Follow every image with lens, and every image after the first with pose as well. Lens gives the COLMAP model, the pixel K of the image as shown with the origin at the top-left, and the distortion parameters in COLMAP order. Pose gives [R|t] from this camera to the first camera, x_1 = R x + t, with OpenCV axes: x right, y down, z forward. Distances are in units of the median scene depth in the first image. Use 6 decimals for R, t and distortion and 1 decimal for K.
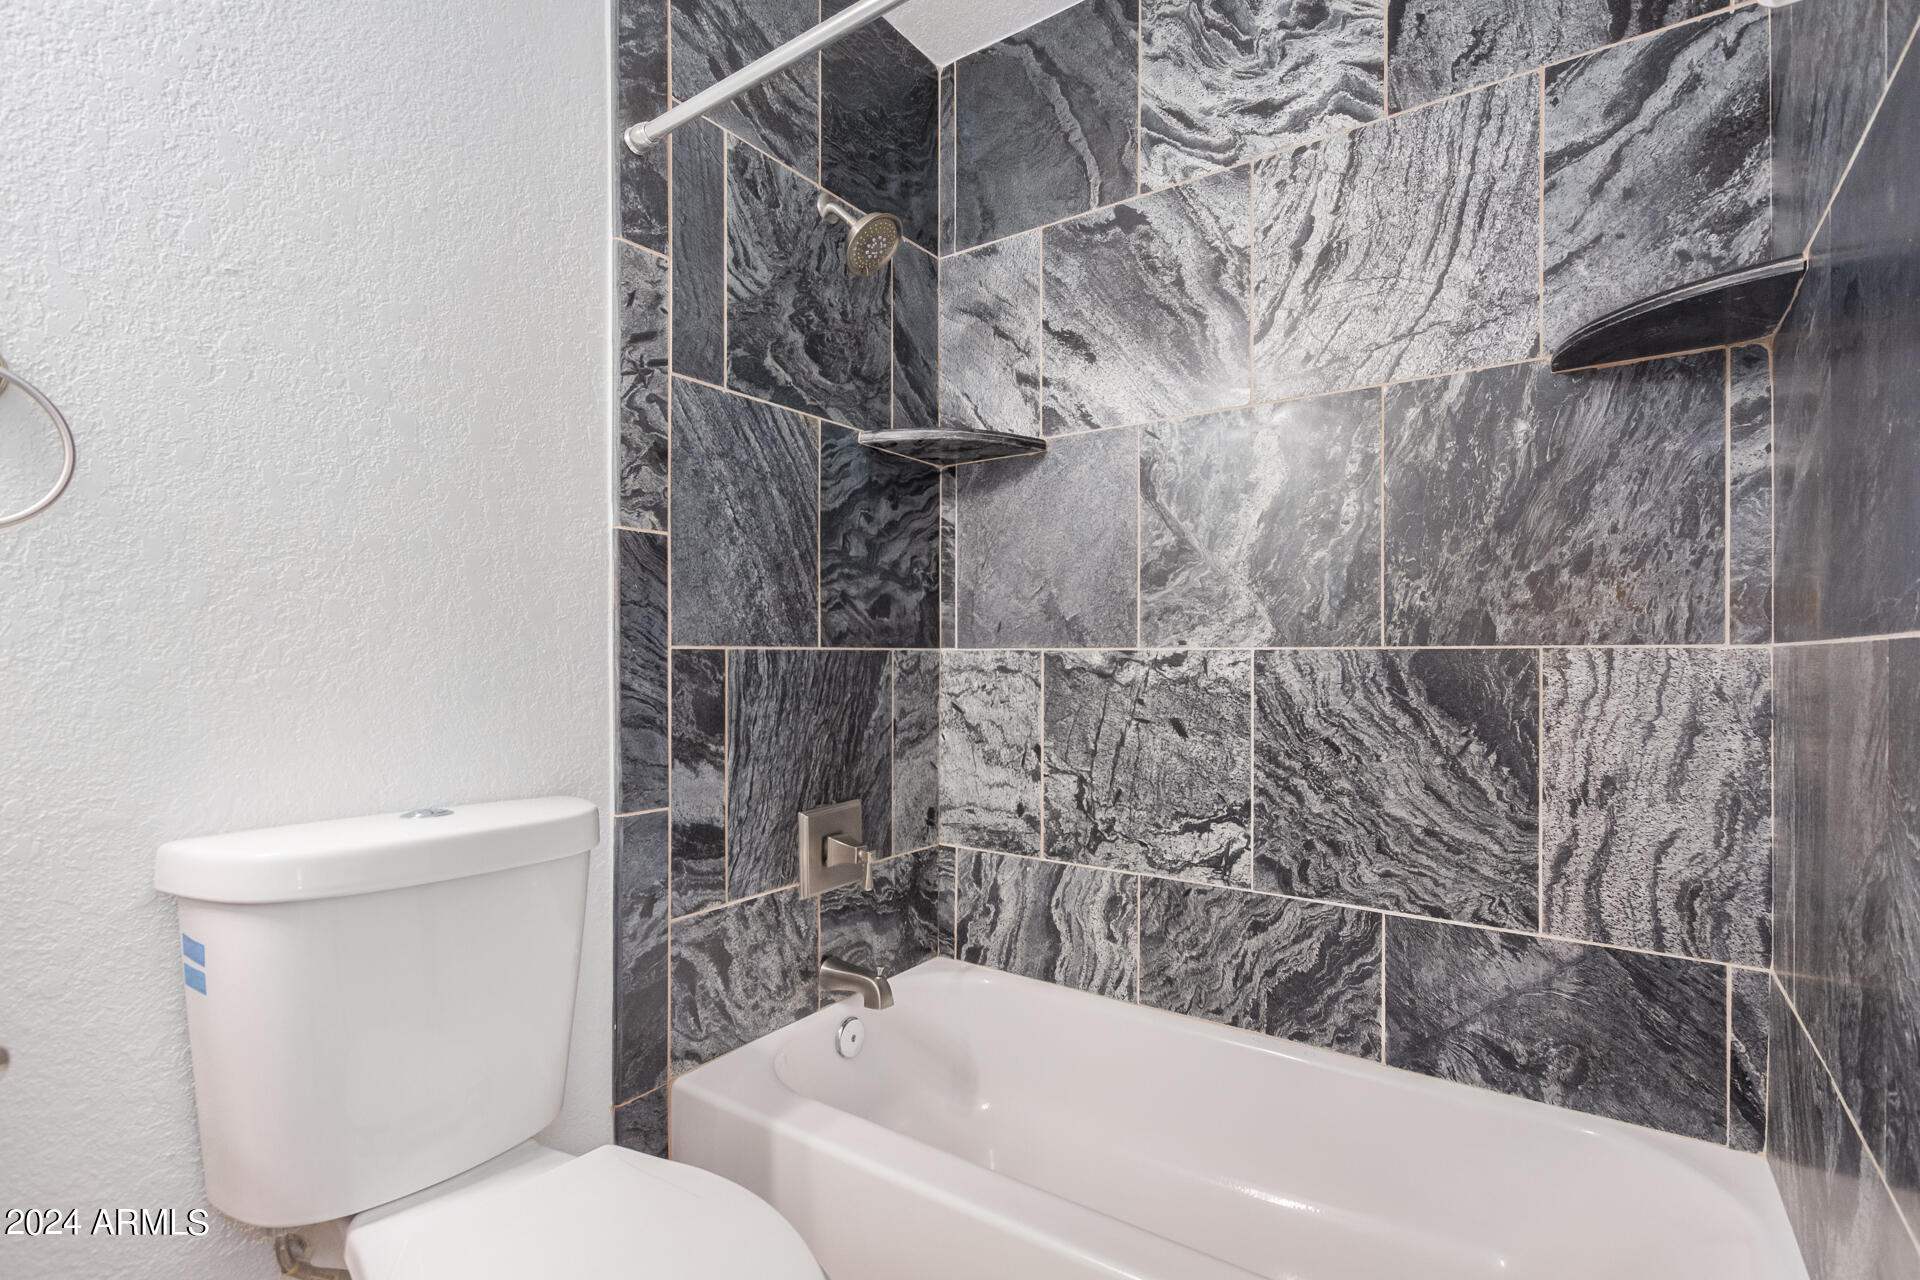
lens RADIAL K [[861.0, 0, 916.4], [0, 861.0, 667.7], [0, 0, 1]] dist [0.000601, -0.003046]
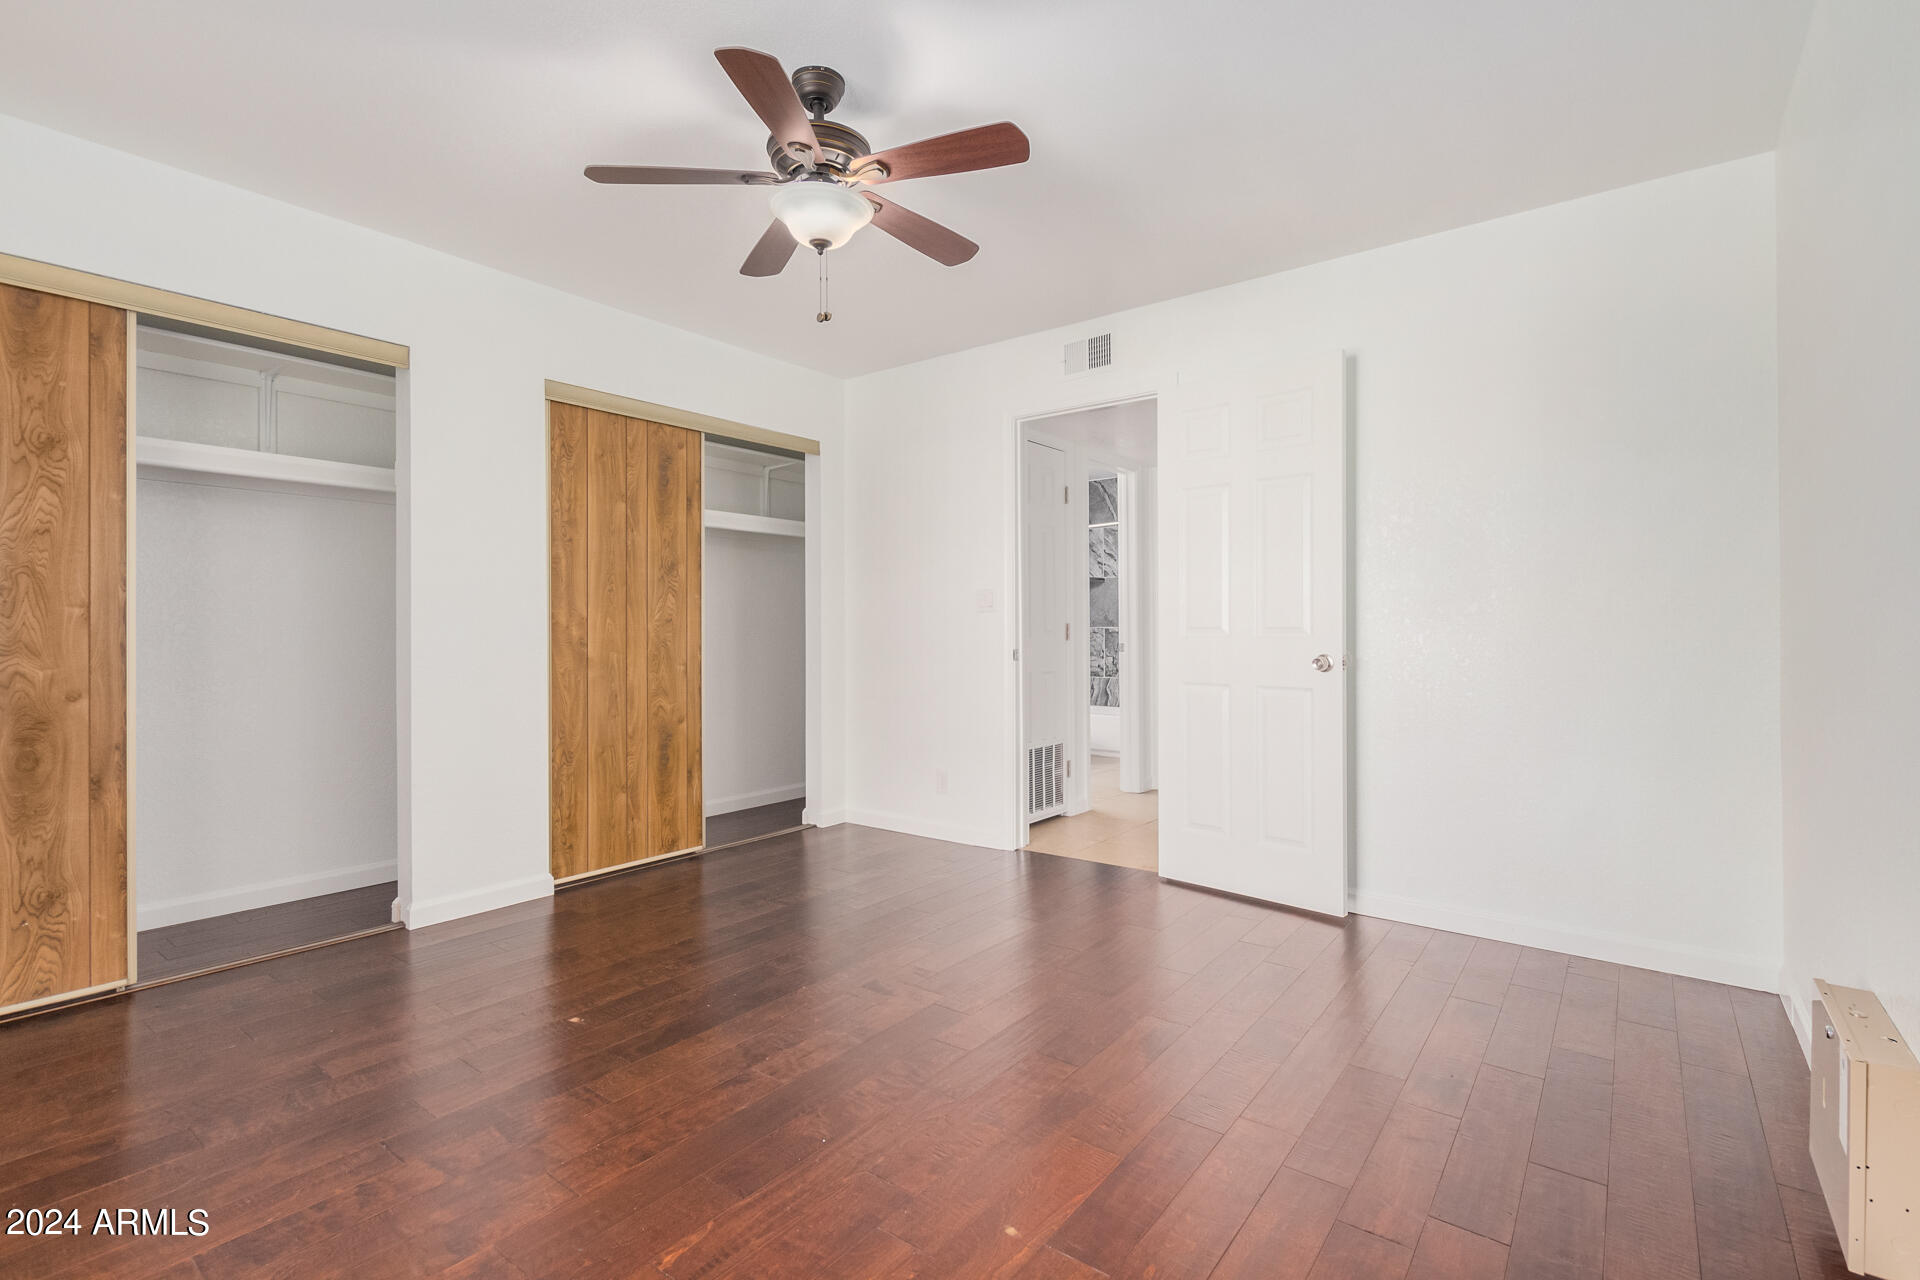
lens RADIAL K [[861.0, 0, 958.9], [0, 861.0, 637.0], [0, 0, 1]] dist [0.000601, -0.003046]
pose [[0.999973, -0.002741, -0.006749, -0.613364], [0.002655, 0.999916, -0.012714, 0.086436], [0.006783, 0.012696, 0.999896, -3.684055]]
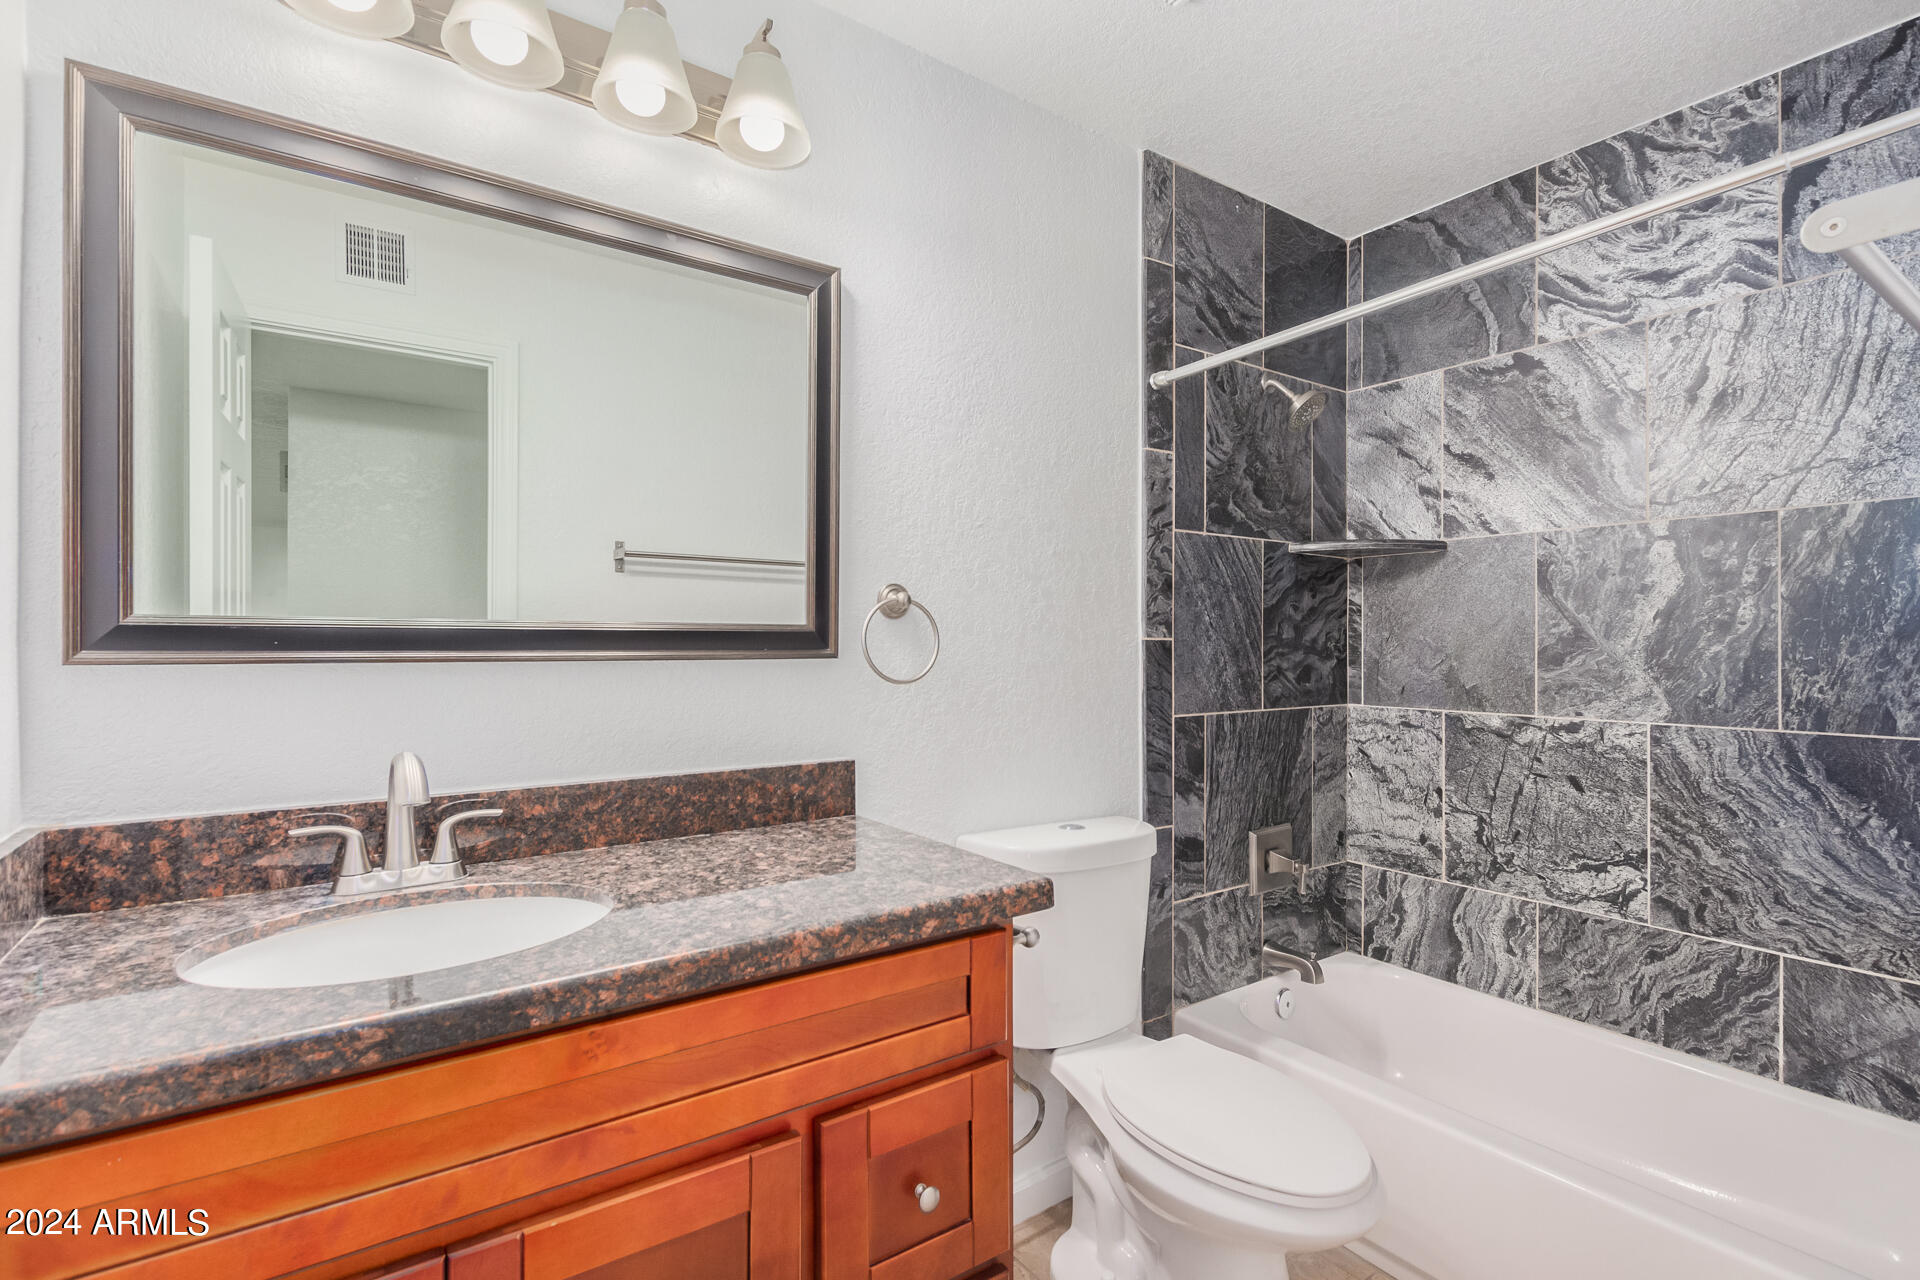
lens RADIAL K [[861.0, 0, 941.3], [0, 861.0, 638.0], [0, 0, 1]] dist [0.000601, -0.003046]
pose [[0.950368, 0.004889, -0.311089, -0.176776], [-0.010894, 0.999786, -0.017568, -0.109469], [0.310937, 0.020085, 0.950218, -0.454160]]
